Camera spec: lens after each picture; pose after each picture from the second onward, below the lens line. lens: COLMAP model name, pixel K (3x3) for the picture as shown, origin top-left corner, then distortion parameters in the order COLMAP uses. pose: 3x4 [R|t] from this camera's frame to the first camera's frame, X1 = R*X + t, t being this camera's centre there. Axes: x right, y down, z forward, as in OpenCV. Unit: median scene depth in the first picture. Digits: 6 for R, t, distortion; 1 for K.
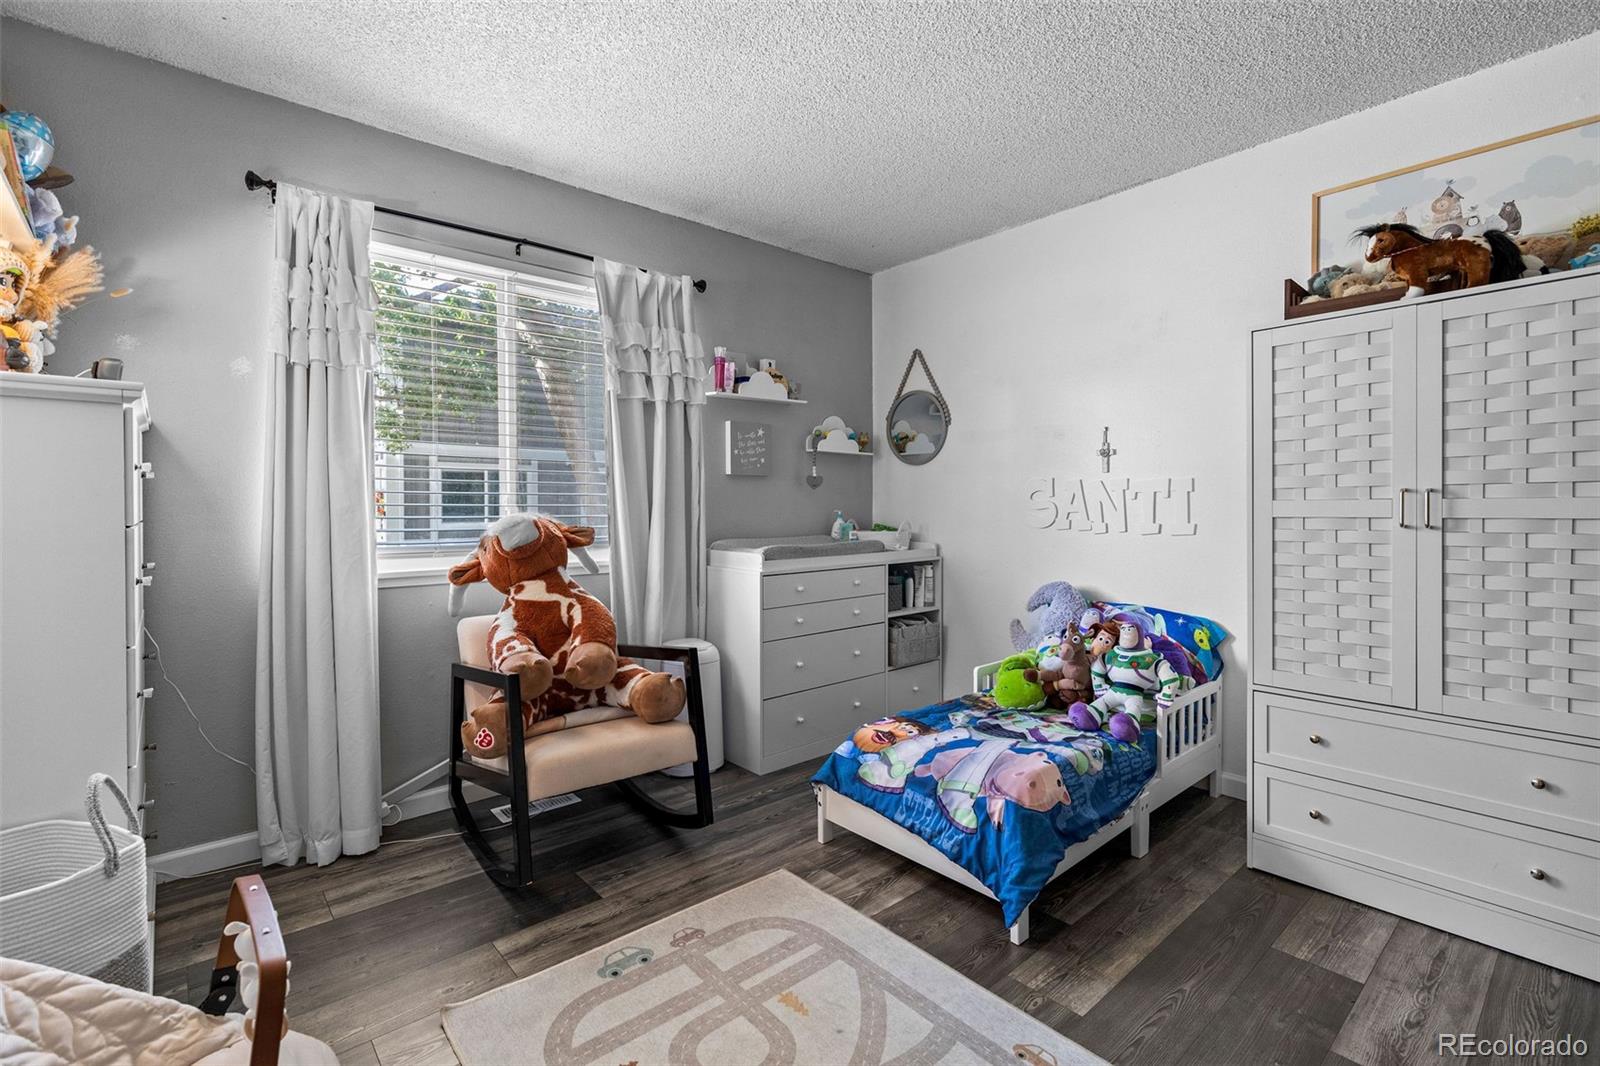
lens RADIAL K [[717.1, 0, 790.7], [0, 717.1, 517.5], [0, 0, 1]] dist [0.004144, 0.000406]
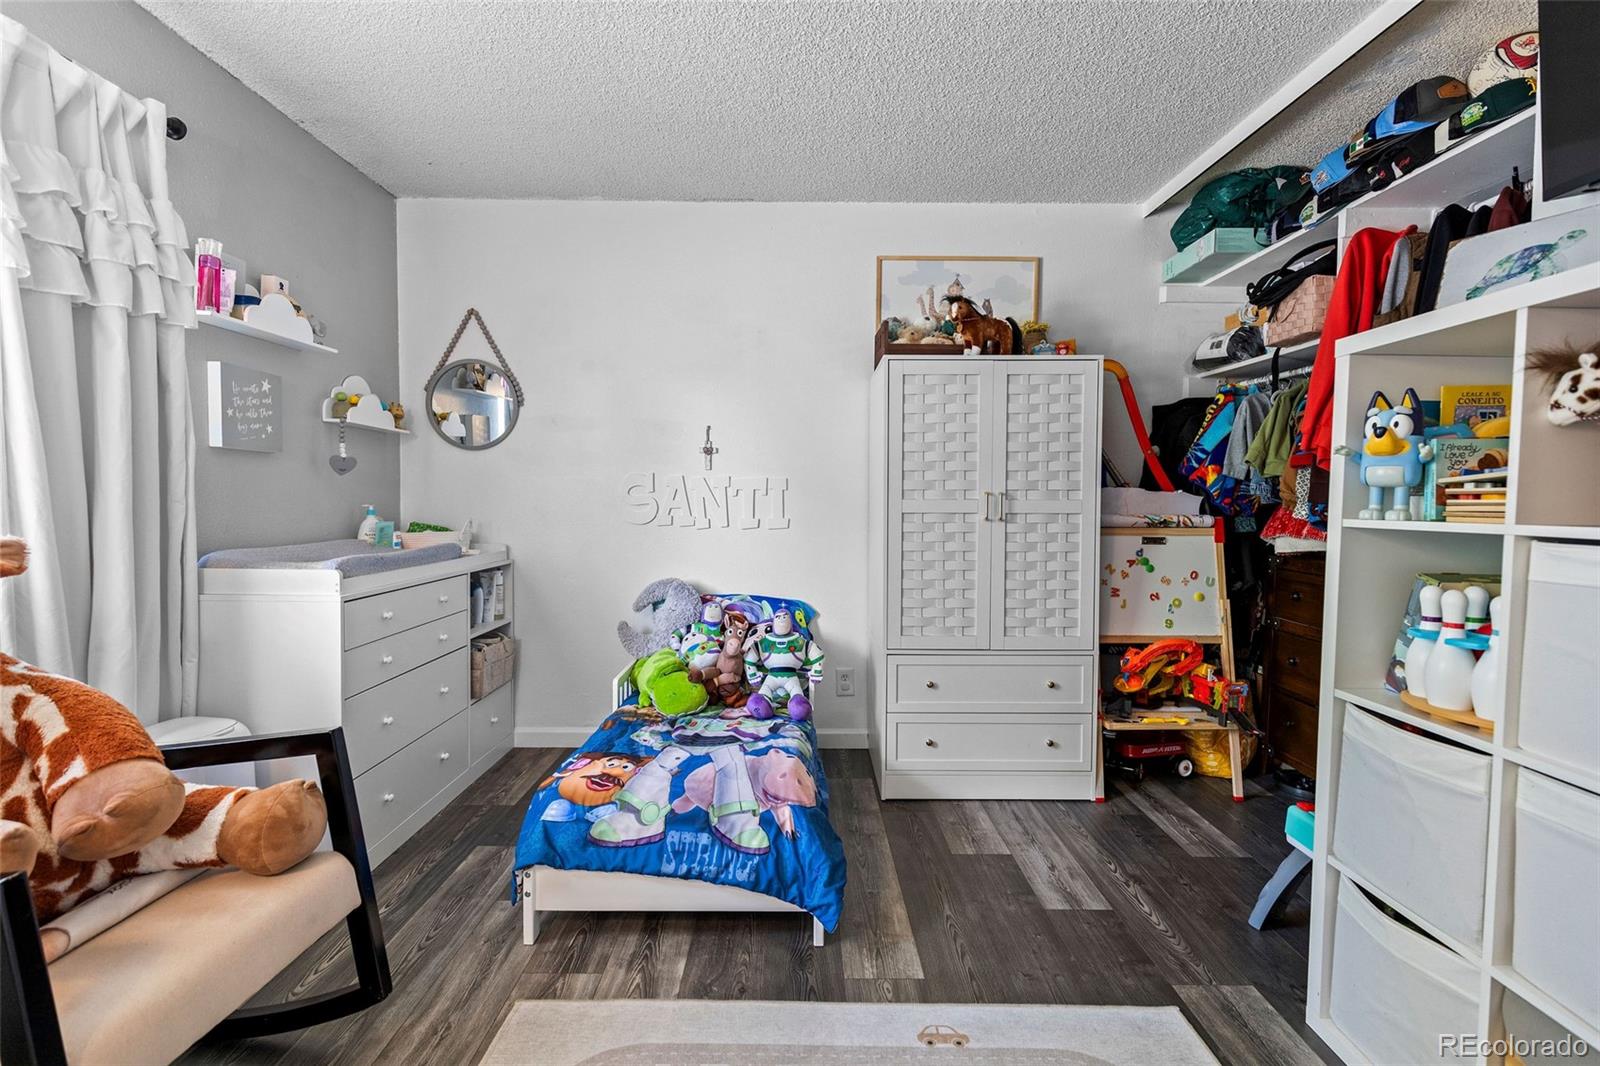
lens RADIAL K [[716.3, 0, 791.5], [0, 716.3, 525.5], [0, 0, 1]] dist [0.004853, -0.000668]
pose [[0.651364, -0.017438, 0.758565, -0.345612], [0.003031, 0.999788, 0.020380, -0.003890], [-0.758759, -0.010976, 0.651279, 0.301302]]
